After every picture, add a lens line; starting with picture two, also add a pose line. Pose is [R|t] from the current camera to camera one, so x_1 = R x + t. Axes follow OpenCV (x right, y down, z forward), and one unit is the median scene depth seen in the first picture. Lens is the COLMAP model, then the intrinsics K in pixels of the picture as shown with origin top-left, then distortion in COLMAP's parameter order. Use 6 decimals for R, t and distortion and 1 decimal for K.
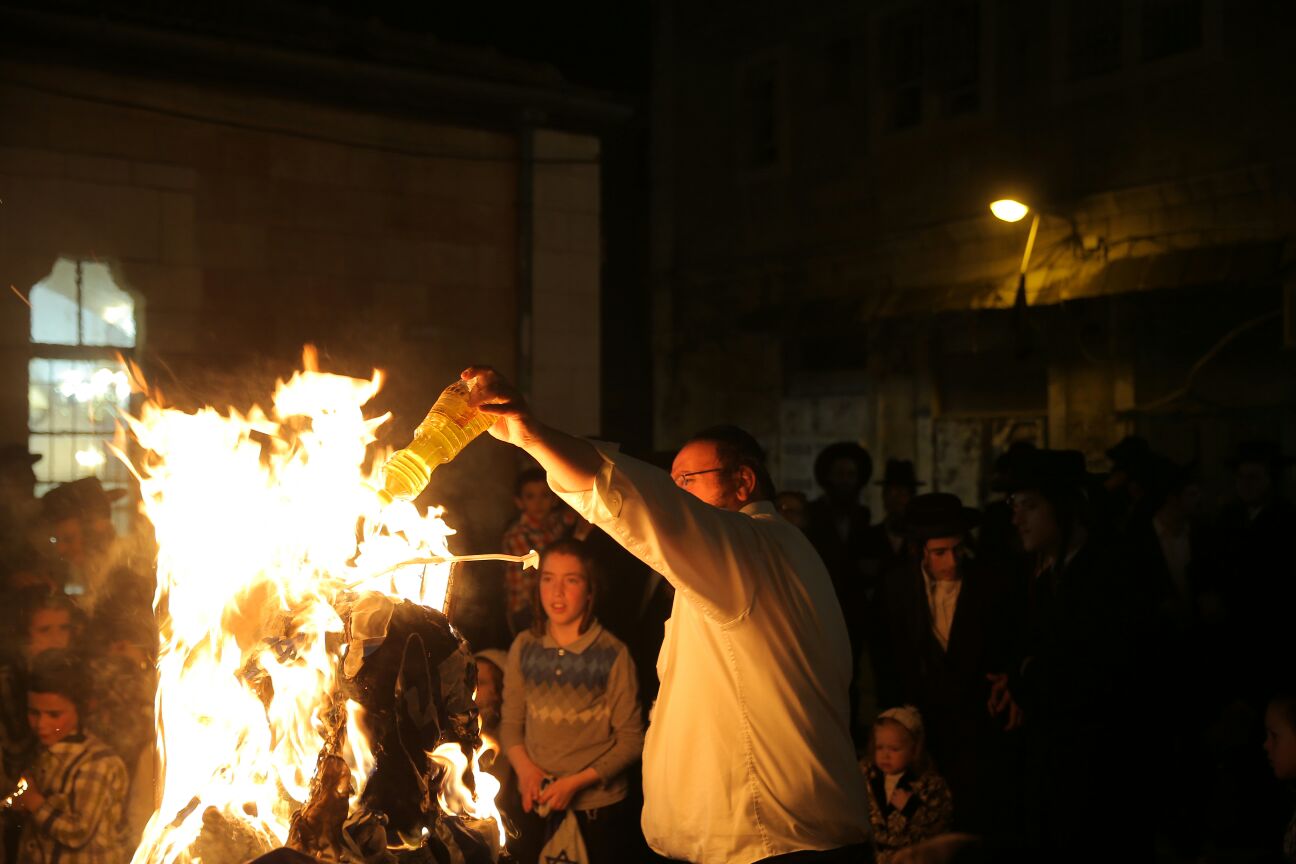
lens RADIAL K [[1495.2, 0, 641.2], [0, 1495.2, 436.1], [0, 0, 1]] dist [0.081510, 0.000000]
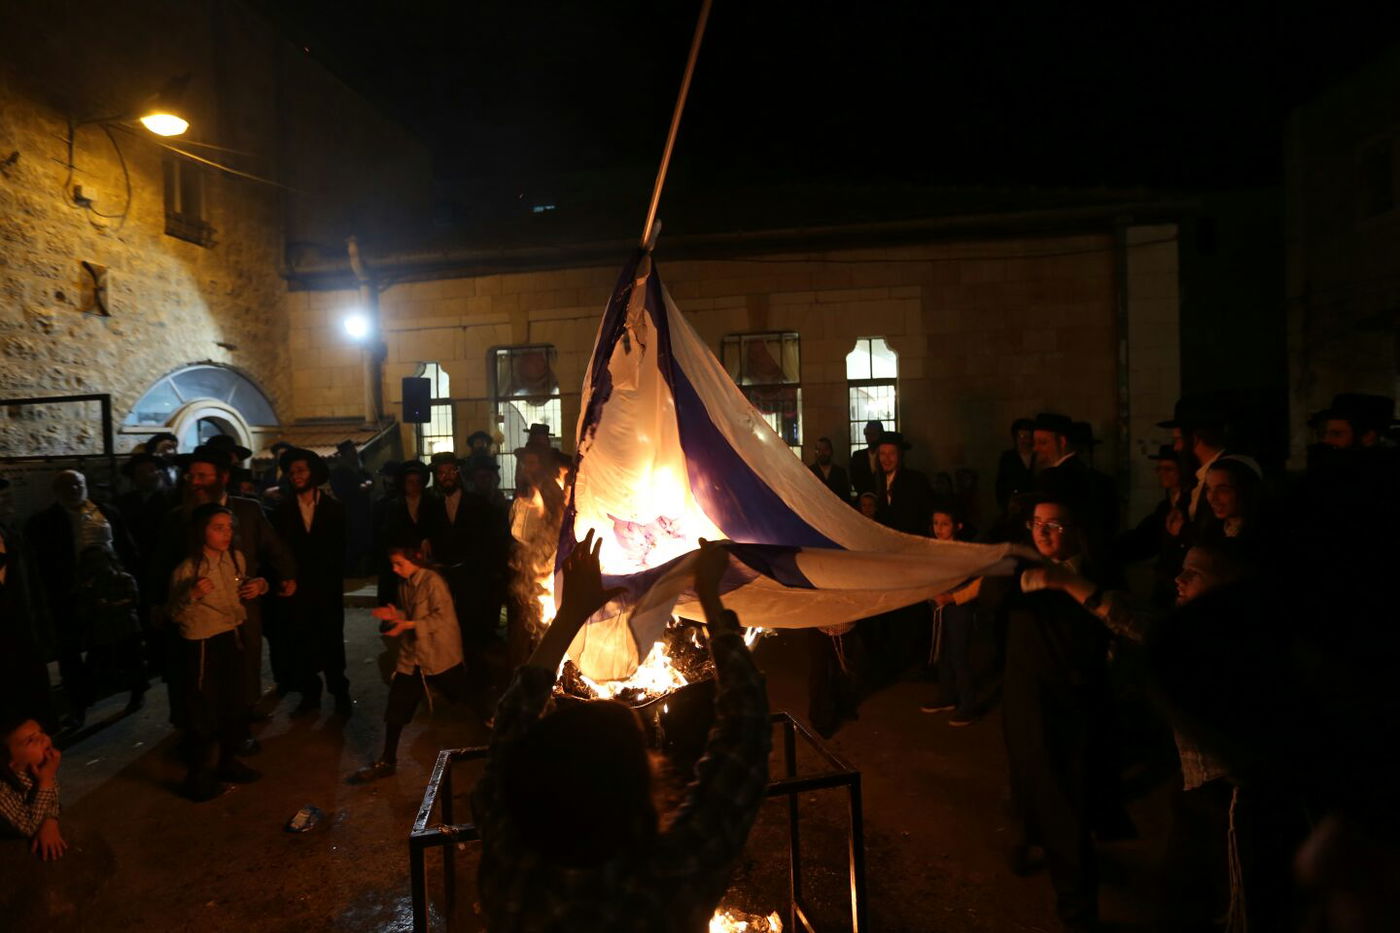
lens RADIAL K [[705.7, 0, 703.1], [0, 705.7, 459.9], [0, 0, 1]] dist [-0.028577, 0.011734]
pose [[0.733286, -0.000291, -0.679920, 0.113312], [0.040726, 0.998223, 0.043495, 0.000421], [0.678699, -0.059585, 0.731995, 0.099275]]
